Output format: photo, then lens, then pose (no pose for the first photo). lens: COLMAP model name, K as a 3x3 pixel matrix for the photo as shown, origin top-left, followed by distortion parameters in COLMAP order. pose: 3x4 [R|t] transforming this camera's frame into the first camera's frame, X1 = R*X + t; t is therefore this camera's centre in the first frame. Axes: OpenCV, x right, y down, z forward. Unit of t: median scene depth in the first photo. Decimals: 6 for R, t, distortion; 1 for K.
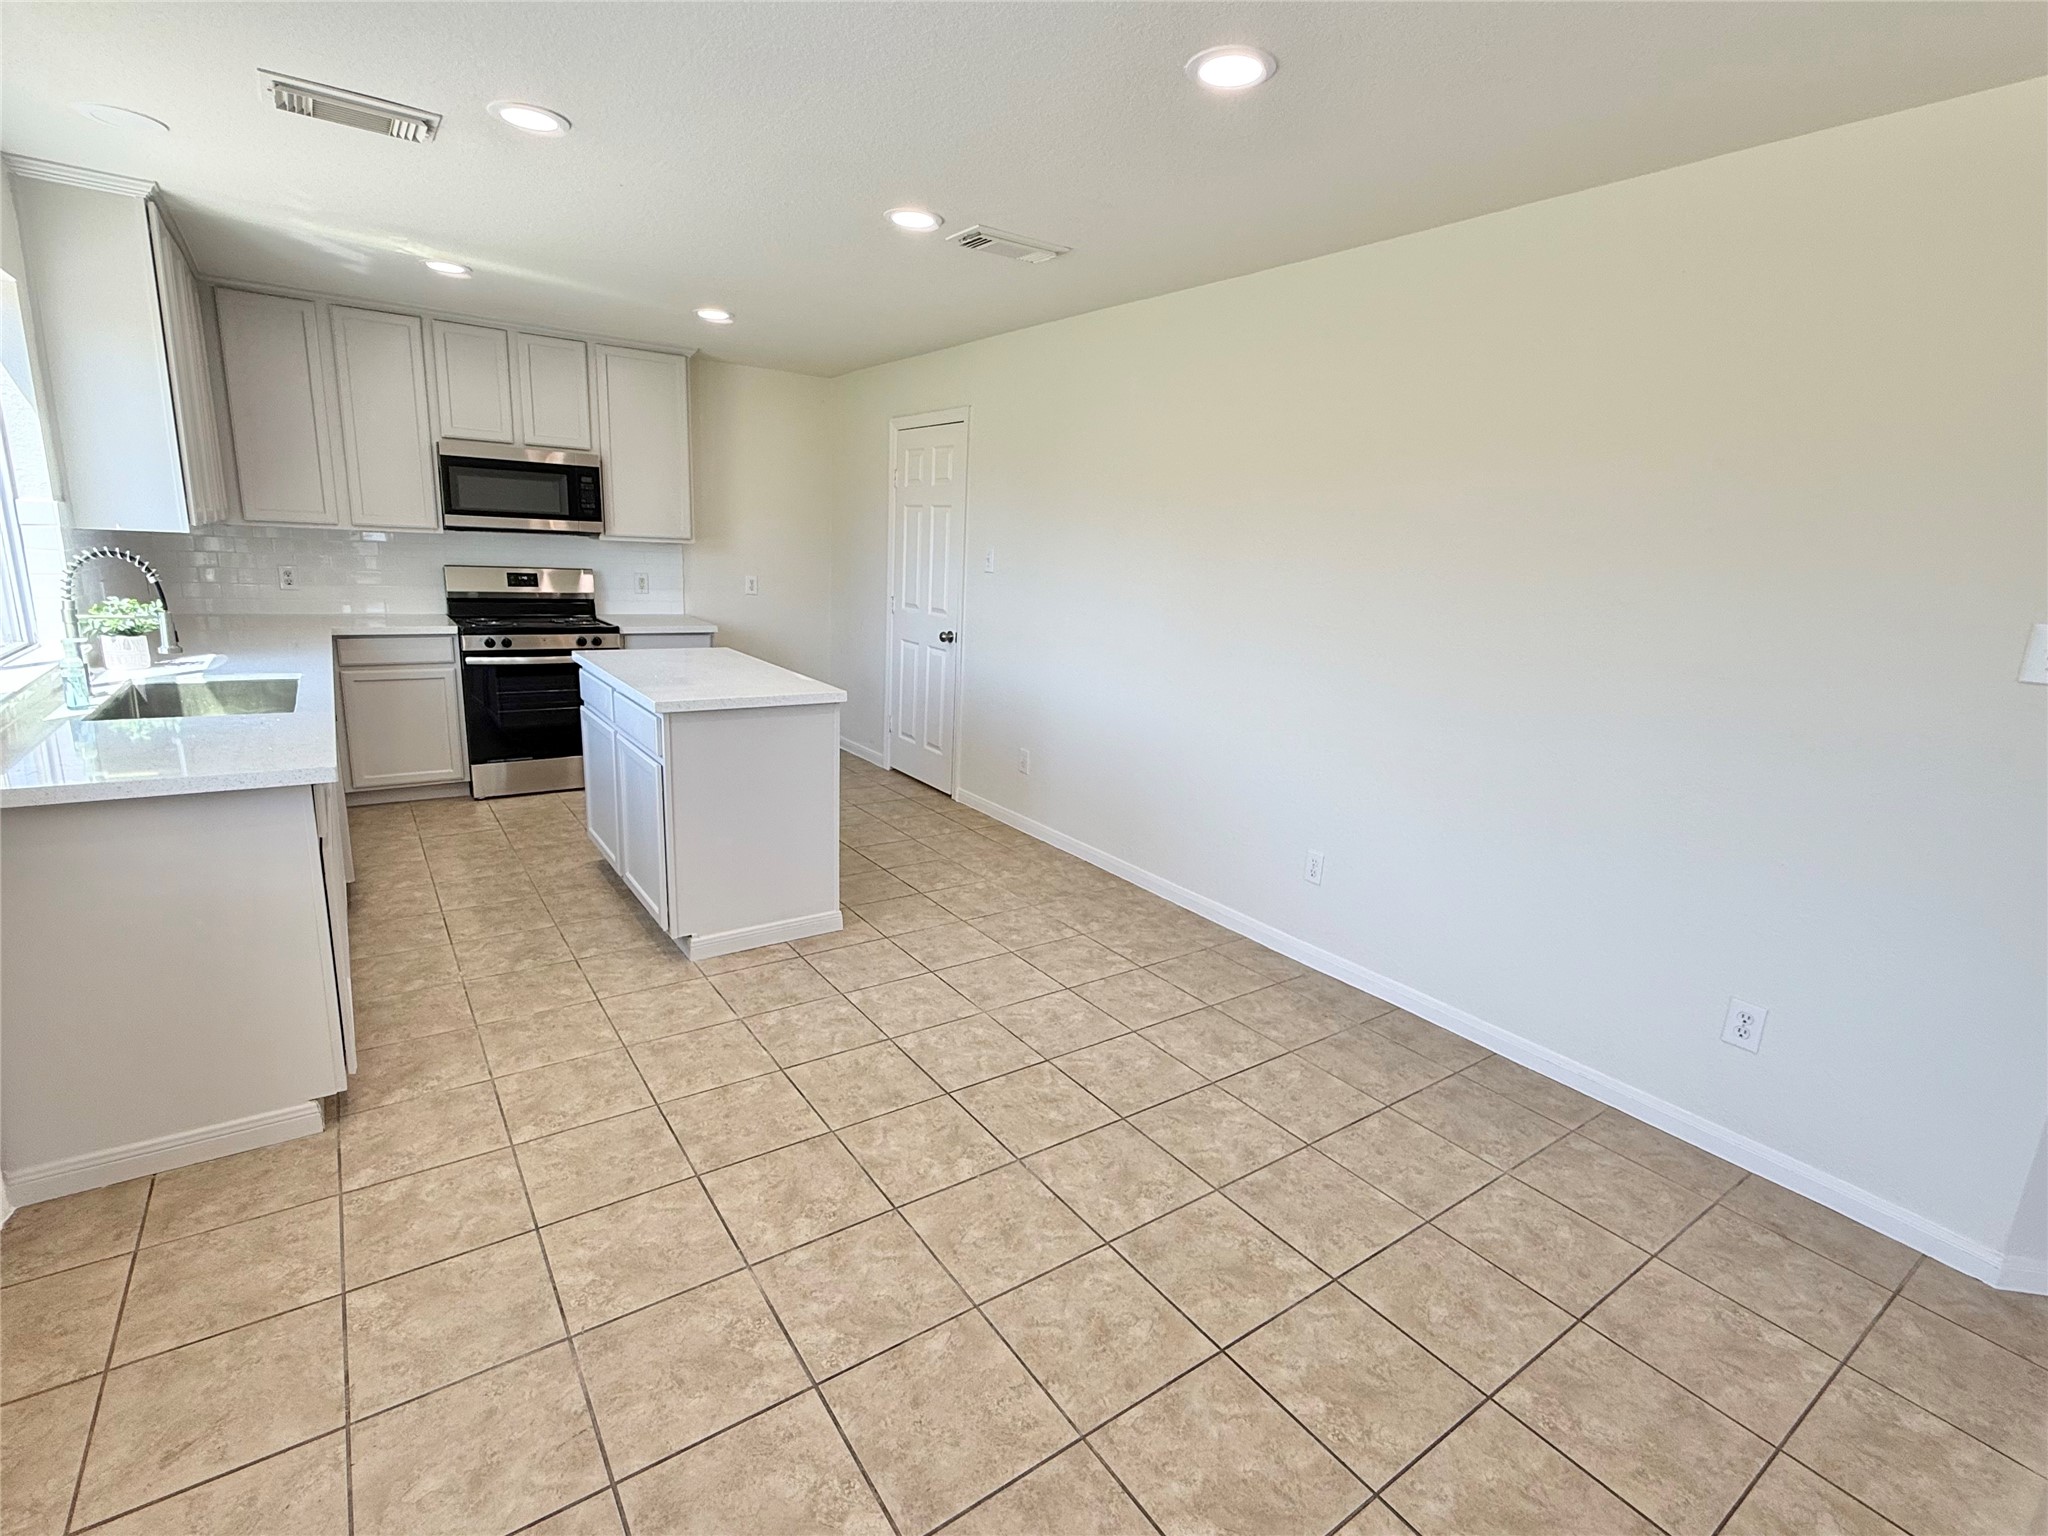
lens RADIAL K [[966.6, 0, 1022.3], [0, 966.6, 768.4], [0, 0, 1]] dist [0.000486, -0.000754]
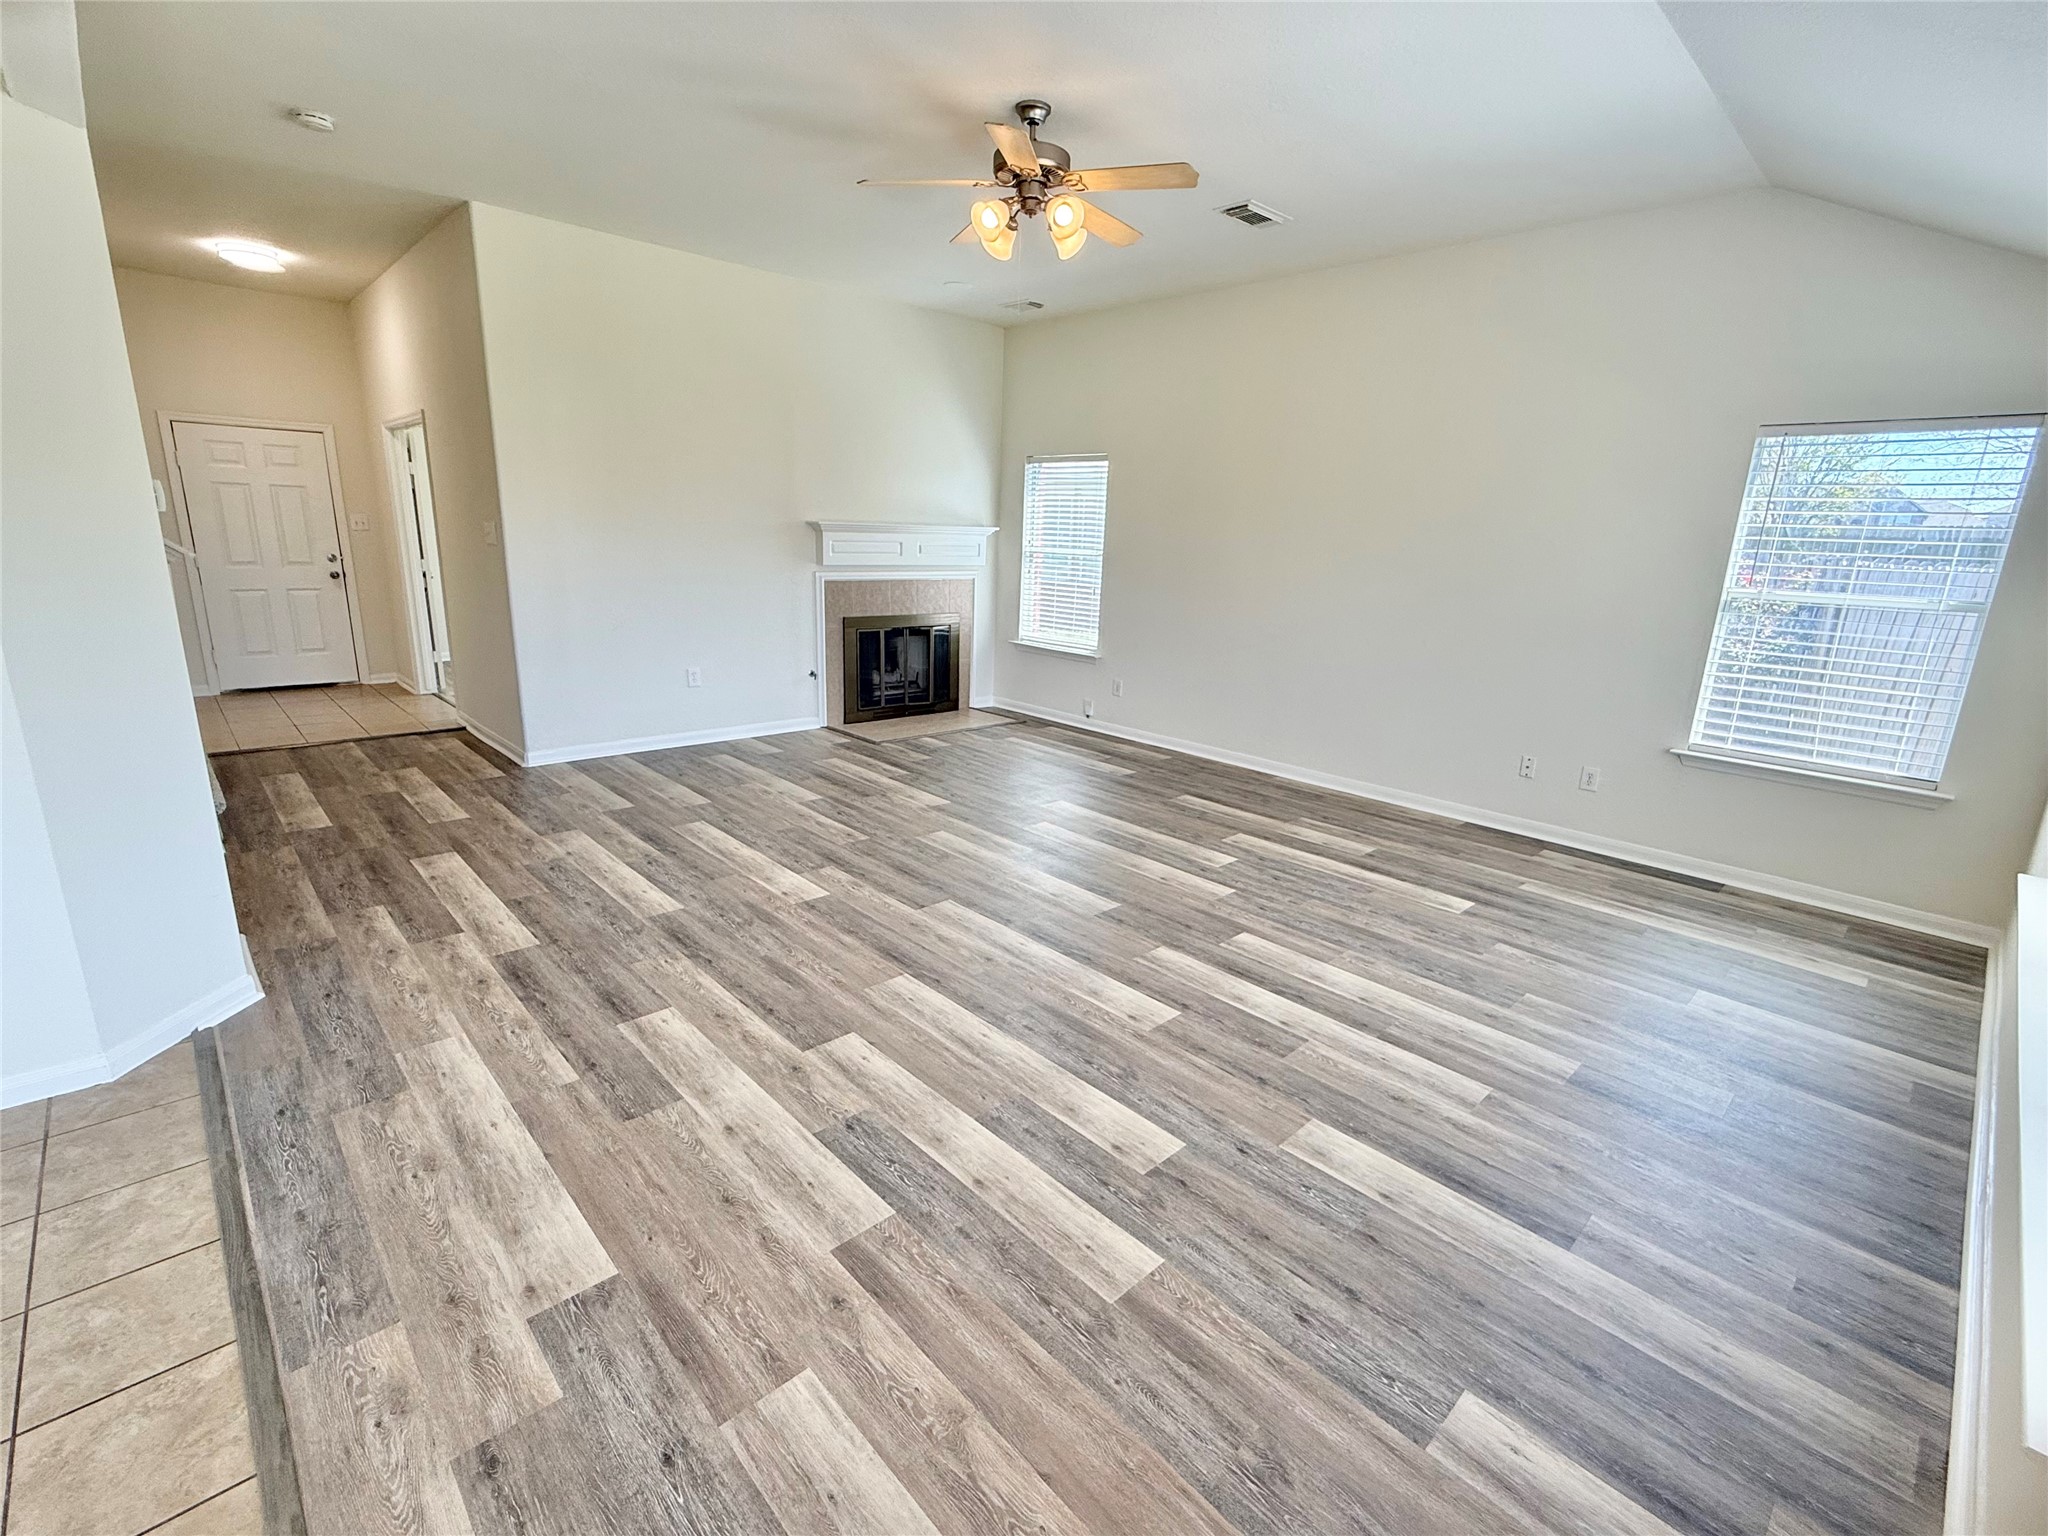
lens RADIAL K [[917.4, 0, 1024.2], [0, 917.4, 770.1], [0, 0, 1]] dist [-0.000275, -0.000122]
pose [[-0.144860, -0.305088, 0.941242, -0.080520], [0.183745, 0.926435, 0.328567, 0.000570], [-0.972241, 0.220545, -0.078144, -0.072349]]
